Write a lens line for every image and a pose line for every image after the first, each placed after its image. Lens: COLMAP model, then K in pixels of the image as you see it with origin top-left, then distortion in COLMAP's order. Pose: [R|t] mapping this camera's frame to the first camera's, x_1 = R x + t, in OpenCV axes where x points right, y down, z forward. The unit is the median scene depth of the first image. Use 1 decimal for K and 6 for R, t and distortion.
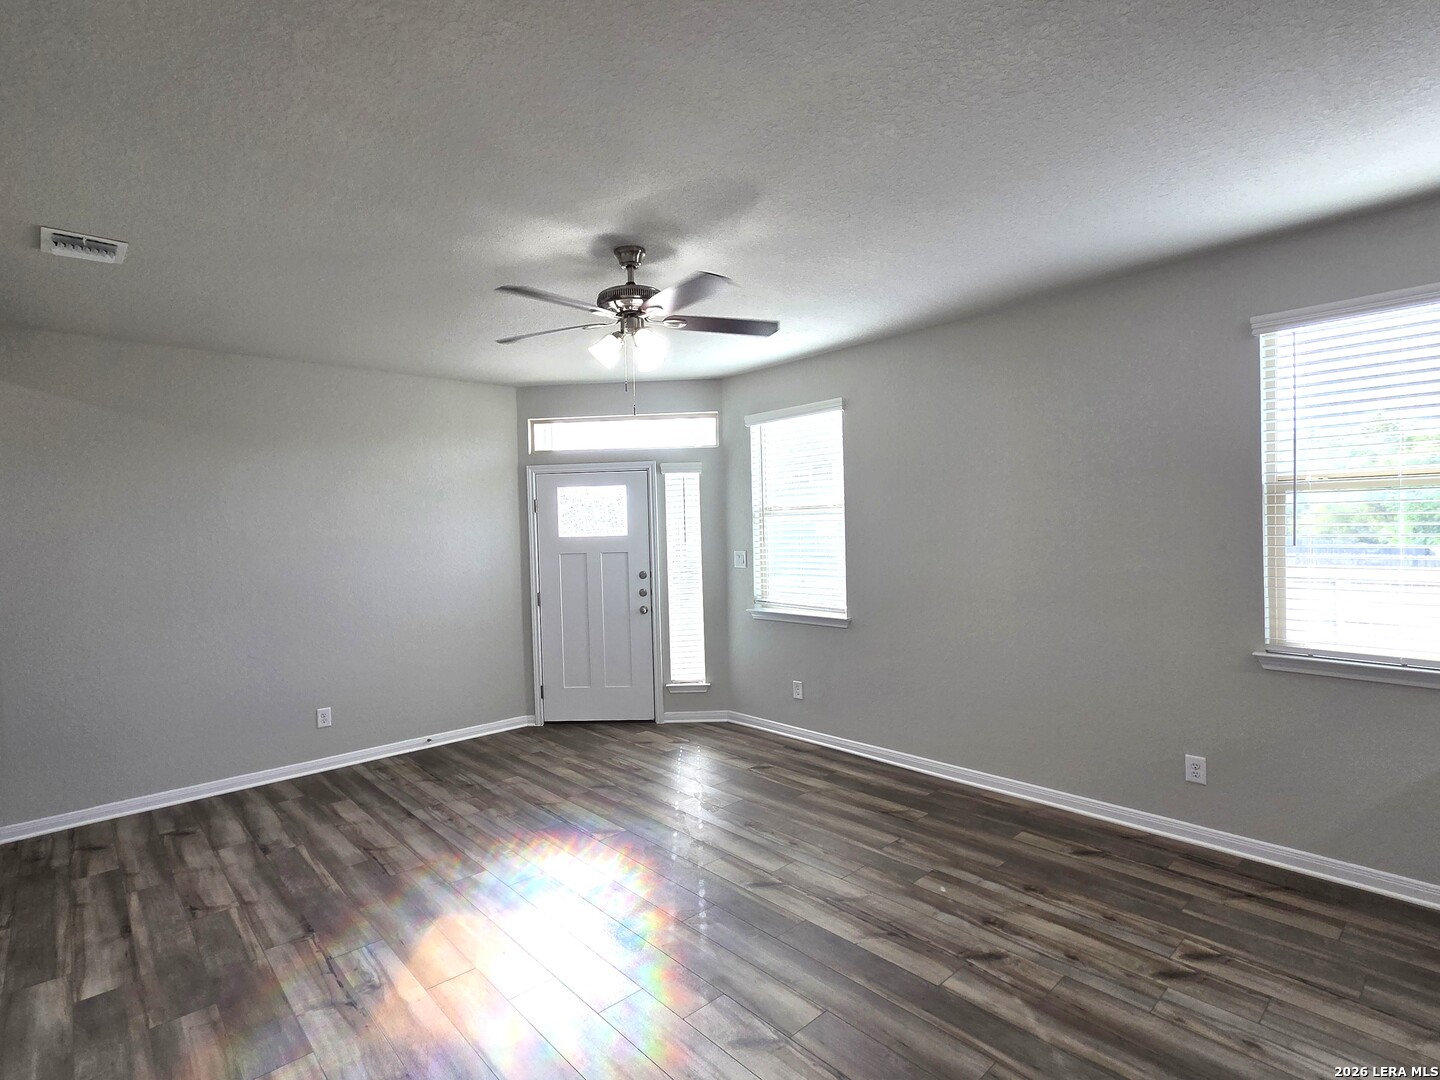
lens RADIAL K [[721.2, 0, 719.2], [0, 721.2, 541.0], [0, 0, 1]] dist [-0.000117, 0.002905]
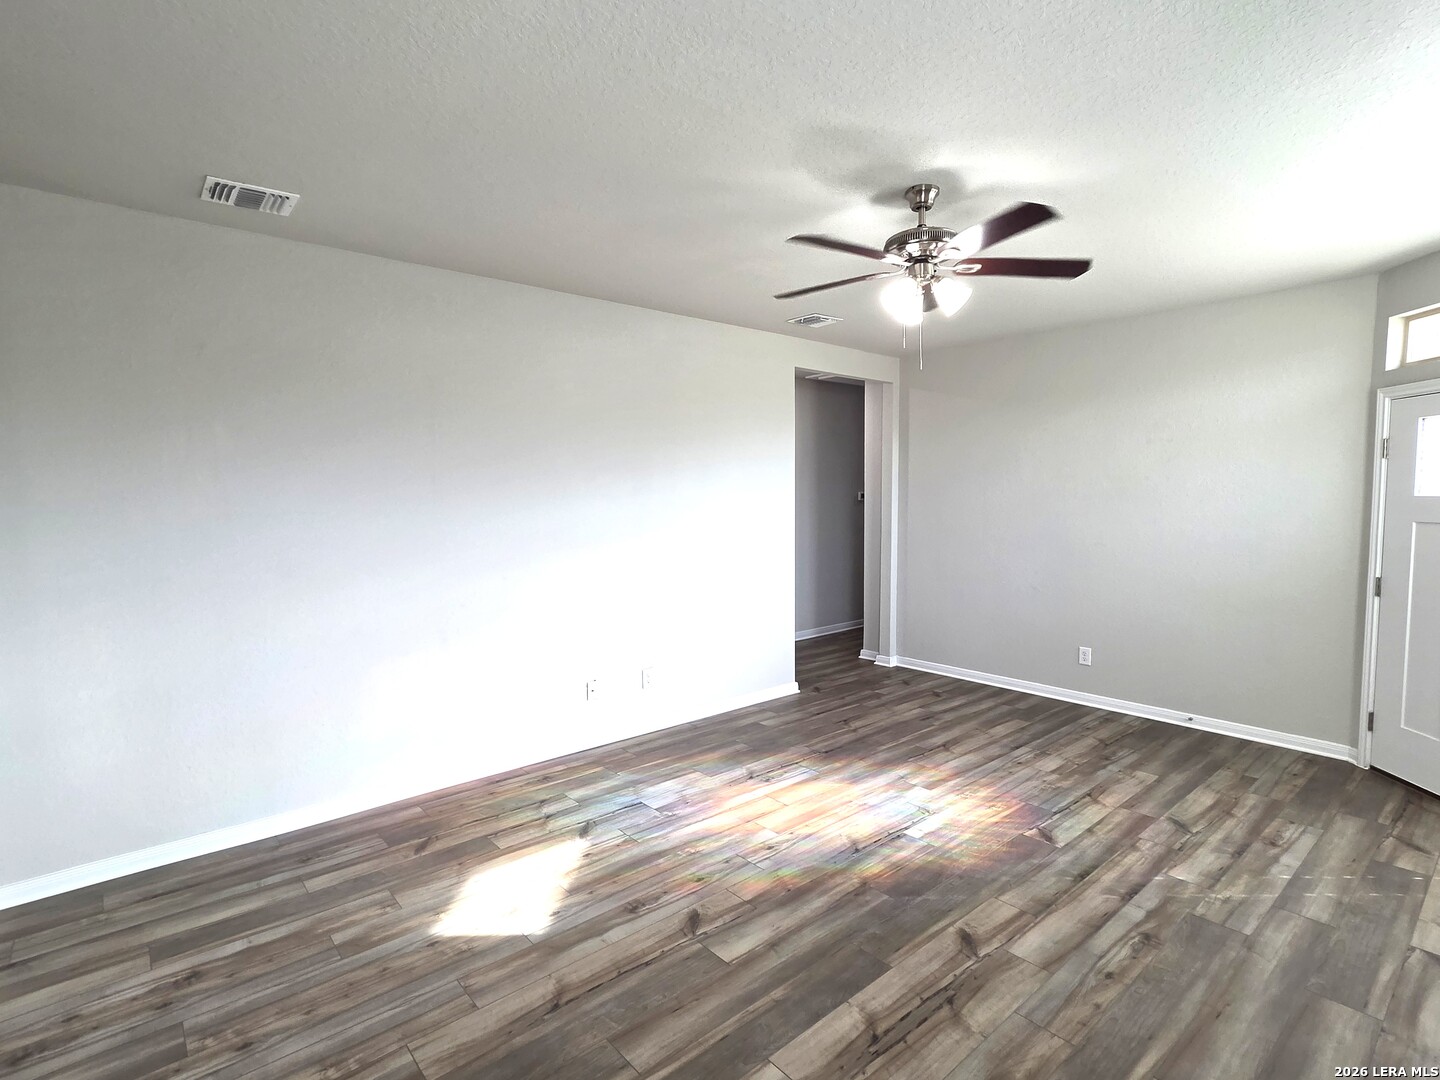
lens RADIAL K [[721.2, 0, 715.4], [0, 721.2, 542.0], [0, 0, 1]] dist [-0.000117, 0.002905]
pose [[-0.030878, 0.095179, -0.994981, 0.631651], [-0.011428, 0.995357, 0.095569, -0.027067], [0.999458, 0.014322, -0.029647, 0.567742]]
